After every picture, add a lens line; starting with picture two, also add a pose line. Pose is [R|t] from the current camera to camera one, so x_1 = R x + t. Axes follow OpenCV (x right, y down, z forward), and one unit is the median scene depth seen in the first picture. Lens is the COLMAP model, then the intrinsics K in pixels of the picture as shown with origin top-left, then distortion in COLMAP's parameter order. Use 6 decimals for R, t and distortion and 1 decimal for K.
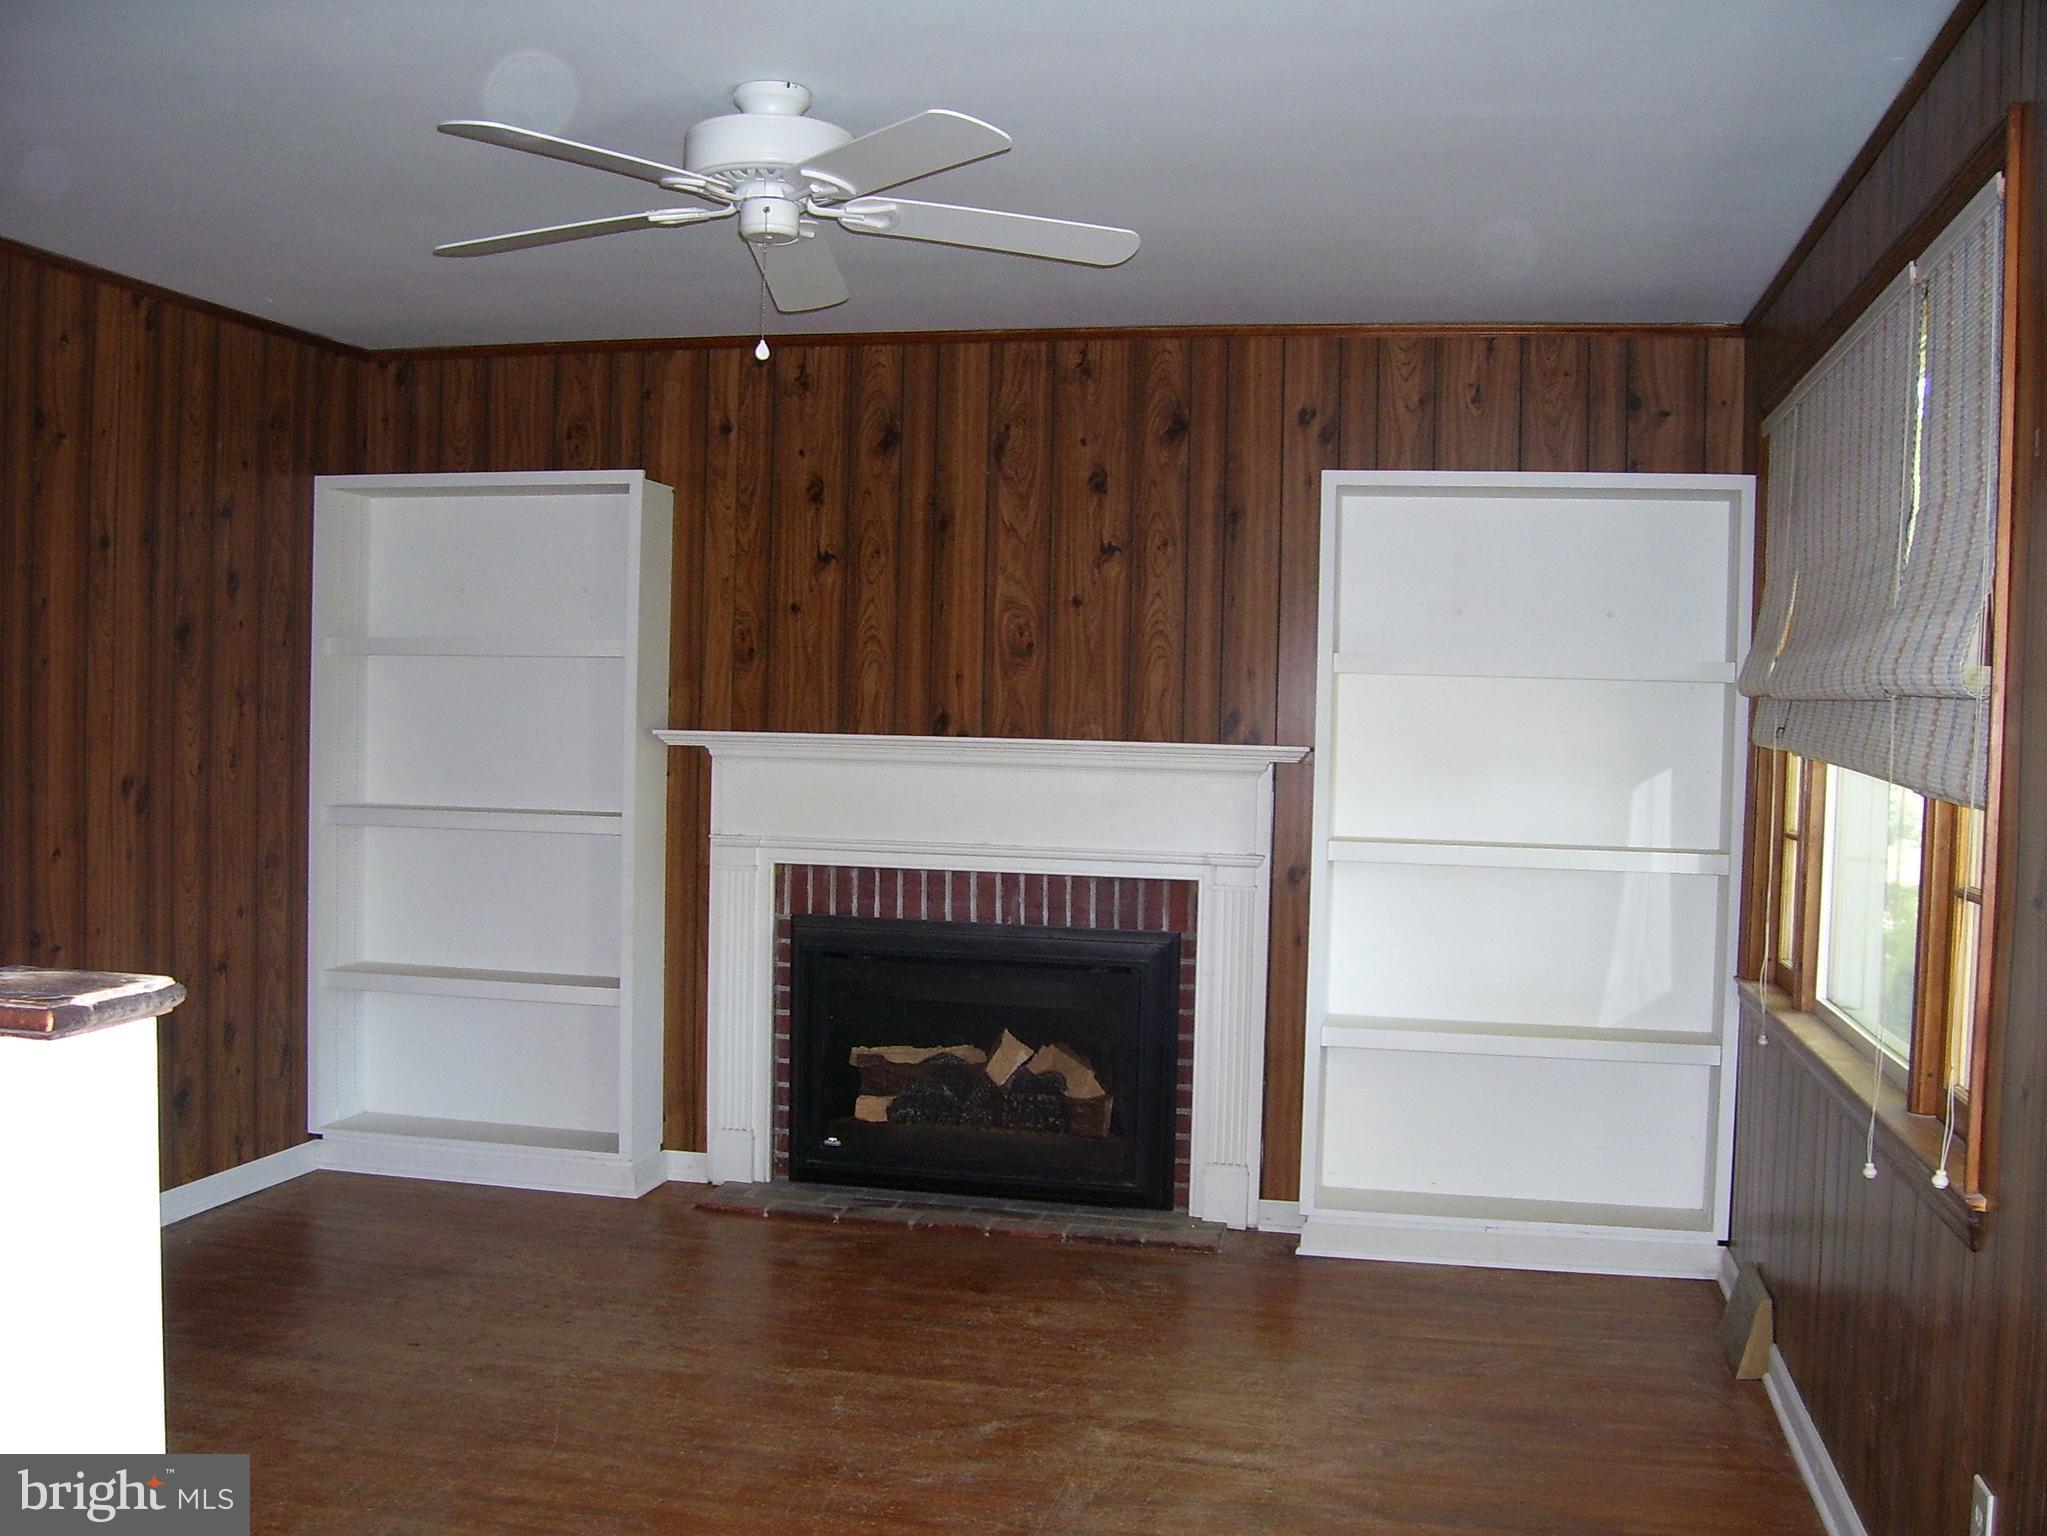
lens RADIAL K [[2055.8, 0, 1039.1], [0, 2055.8, 791.7], [0, 0, 1]] dist [-0.196627, 0.193357]
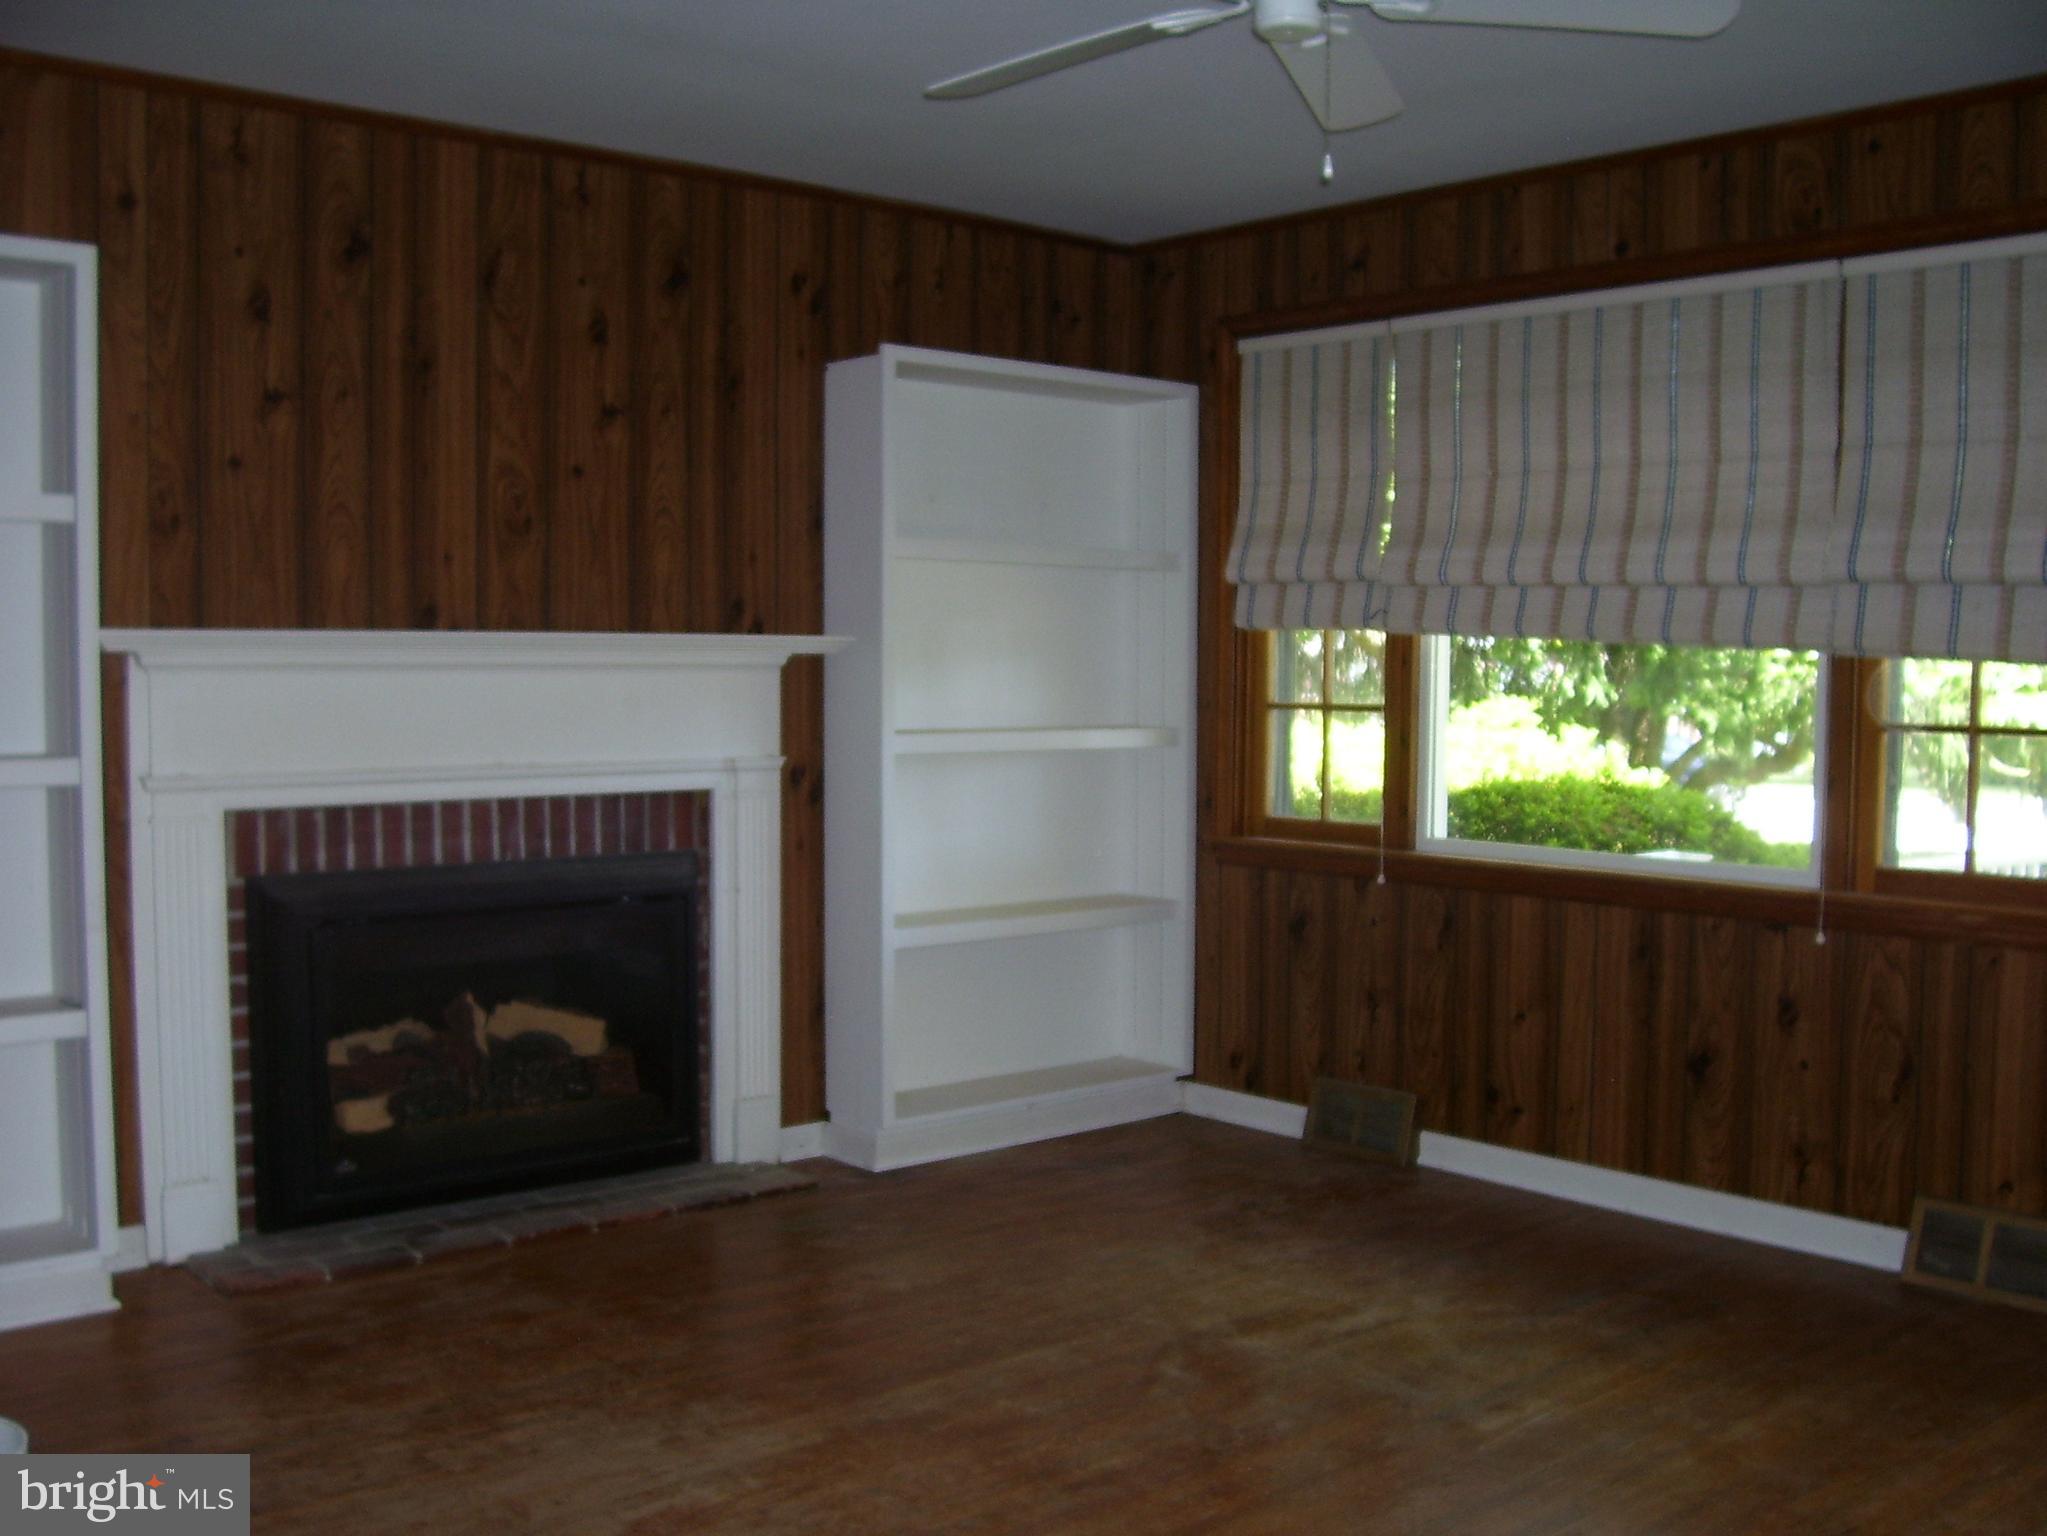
lens RADIAL K [[2055.8, 0, 1039.1], [0, 2055.8, 791.7], [0, 0, 1]] dist [-0.196627, 0.193357]
pose [[0.592086, -0.071100, 0.802732, -0.550422], [0.035550, 0.997435, 0.062125, -0.006038], [-0.805090, -0.008246, 0.593095, 0.353831]]
